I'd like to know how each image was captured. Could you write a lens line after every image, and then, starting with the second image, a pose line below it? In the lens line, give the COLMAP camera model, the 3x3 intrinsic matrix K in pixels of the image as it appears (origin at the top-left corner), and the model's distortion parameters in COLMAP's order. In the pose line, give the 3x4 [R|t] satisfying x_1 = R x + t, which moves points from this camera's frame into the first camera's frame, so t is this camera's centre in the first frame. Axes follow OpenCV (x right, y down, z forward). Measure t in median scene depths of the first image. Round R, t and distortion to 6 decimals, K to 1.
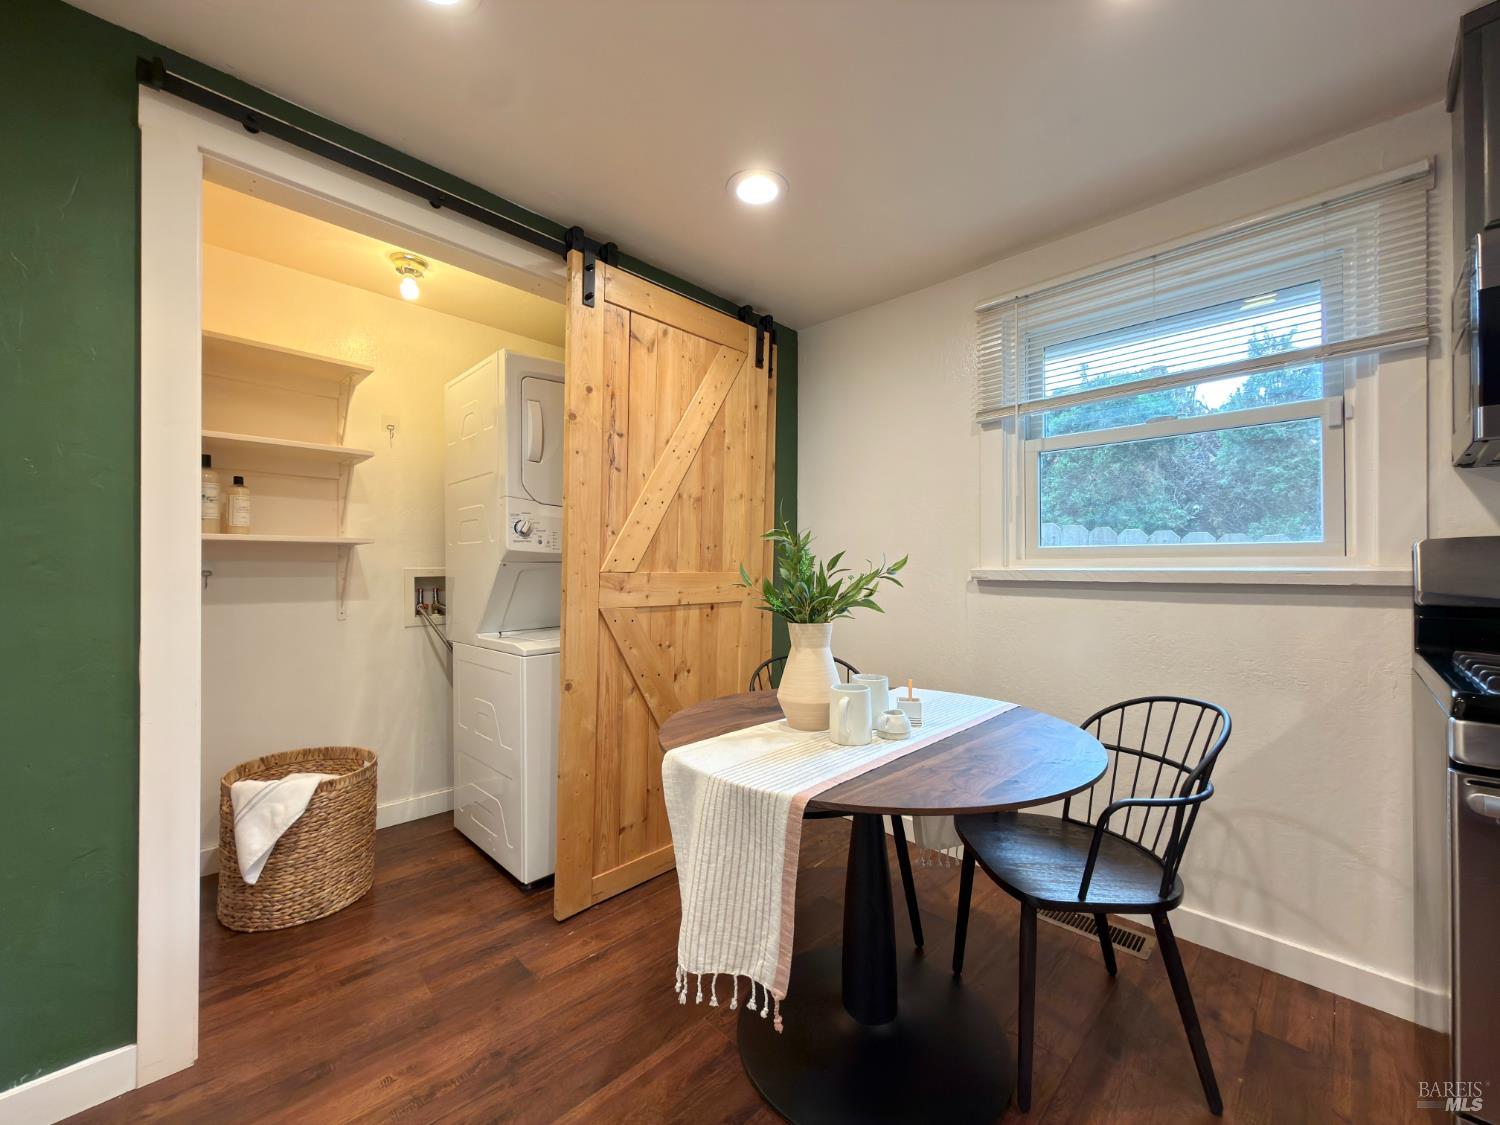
lens RADIAL K [[595.8, 0, 747.5], [0, 595.8, 560.4], [0, 0, 1]] dist [-0.007045, 0.000670]
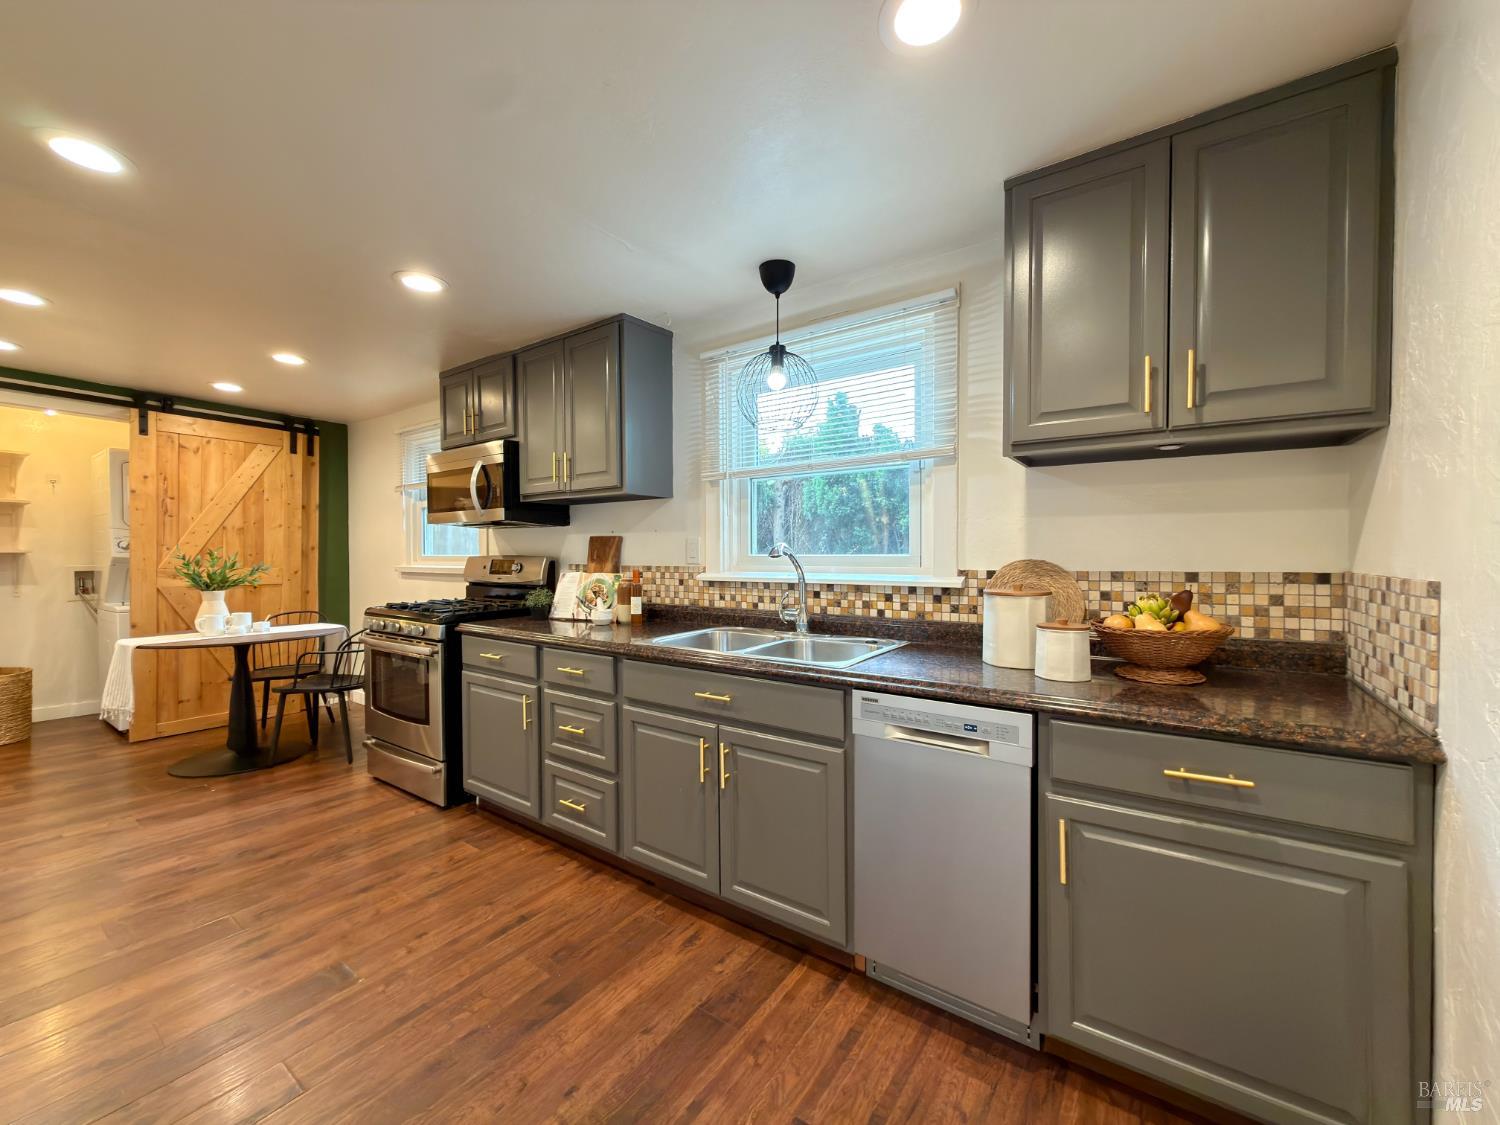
lens RADIAL K [[595.8, 0, 748.6], [0, 595.8, 561.5], [0, 0, 1]] dist [-0.007045, 0.000670]
pose [[0.983025, -0.003635, 0.183435, 1.192207], [-0.000629, 0.999731, 0.023182, -0.047227], [-0.183470, -0.022904, 0.982758, -1.165158]]
